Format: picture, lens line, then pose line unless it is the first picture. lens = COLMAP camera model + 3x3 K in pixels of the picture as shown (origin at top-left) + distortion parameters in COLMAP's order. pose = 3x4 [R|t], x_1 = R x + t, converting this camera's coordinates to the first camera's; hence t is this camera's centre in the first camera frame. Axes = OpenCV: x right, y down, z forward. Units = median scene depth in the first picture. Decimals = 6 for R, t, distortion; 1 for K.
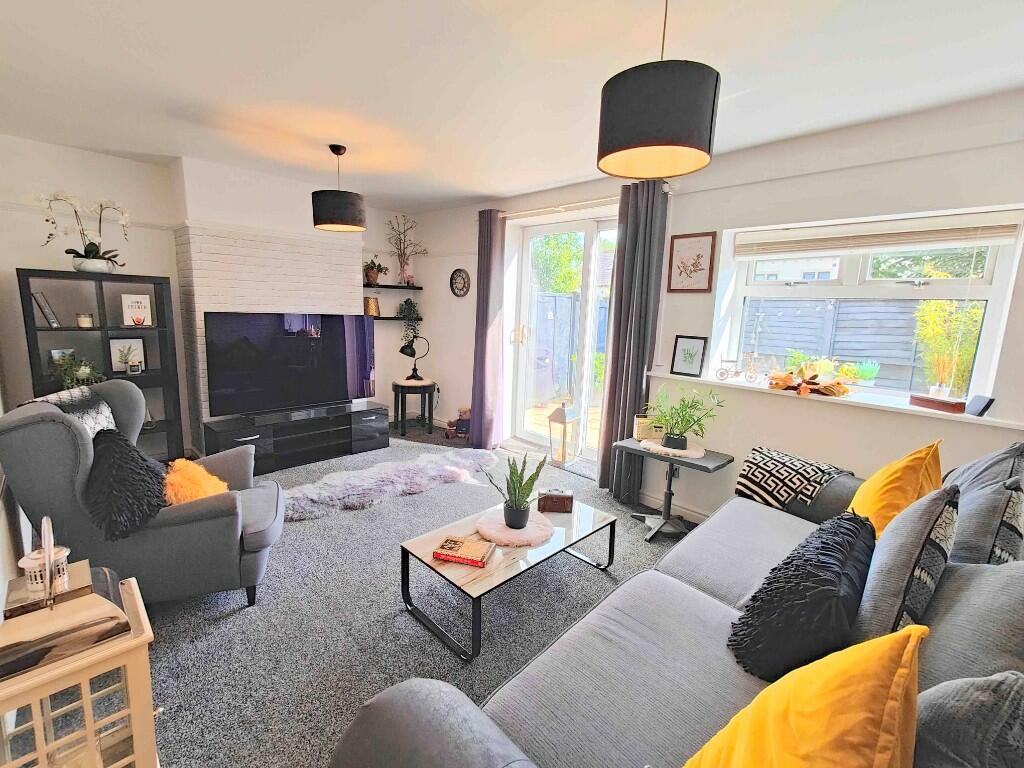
lens RADIAL K [[454.1, 0, 518.2], [0, 454.1, 382.9], [0, 0, 1]] dist [0.015431, 0.003319]
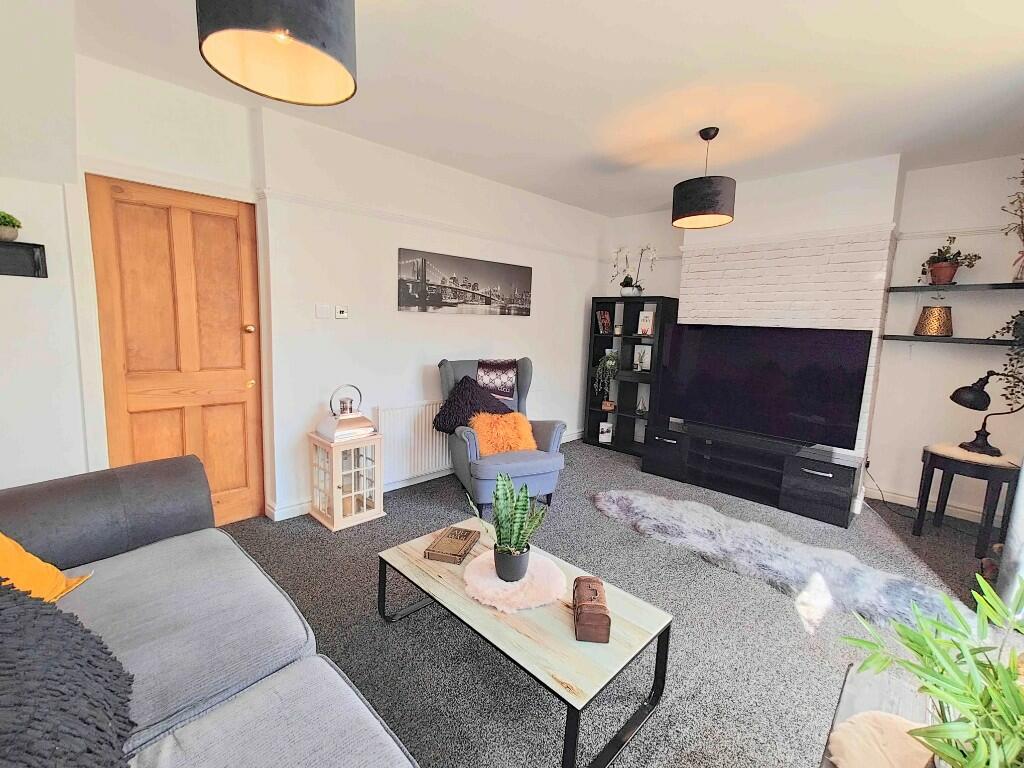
lens RADIAL K [[454.1, 0, 517.6], [0, 454.1, 378.0], [0, 0, 1]] dist [0.015431, 0.003319]
pose [[0.003870, 0.093166, -0.995643, 0.427448], [-0.198802, 0.975849, 0.090541, -0.044874], [0.980032, 0.197585, 0.022298, 0.573322]]
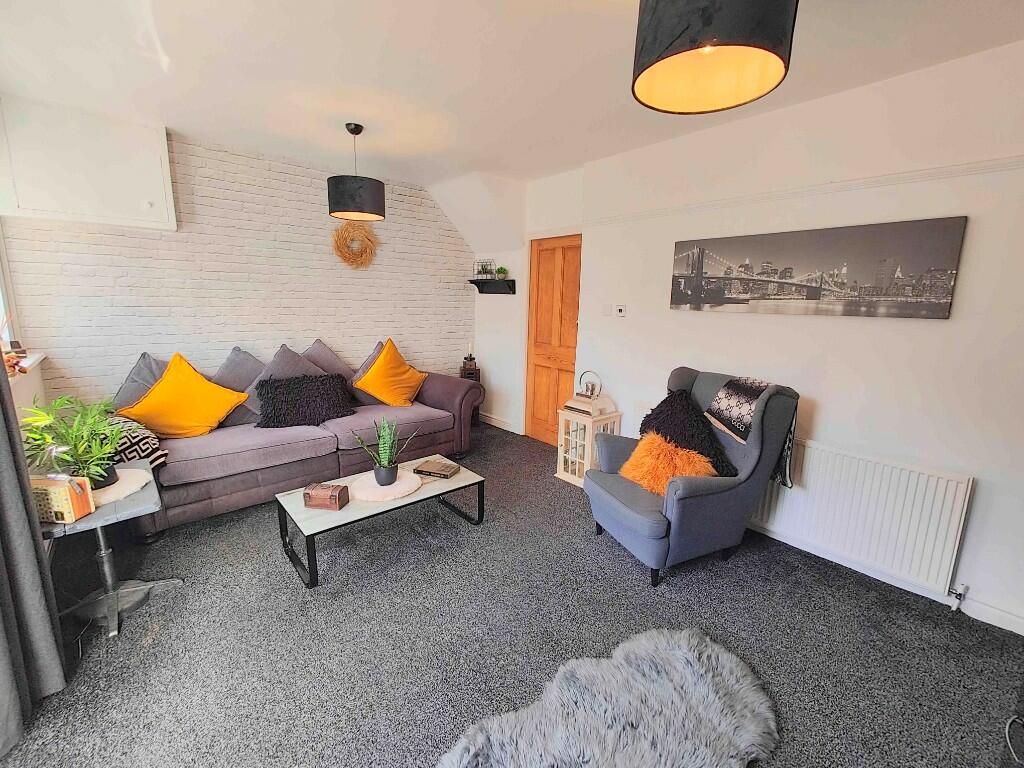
lens RADIAL K [[454.1, 0, 509.2], [0, 454.1, 383.3], [0, 0, 1]] dist [0.015431, 0.003319]
pose [[-0.994591, -0.069069, 0.077581, -0.206958], [-0.036972, 0.933378, 0.356986, -0.197733], [-0.097069, 0.352186, -0.930883, 1.160020]]
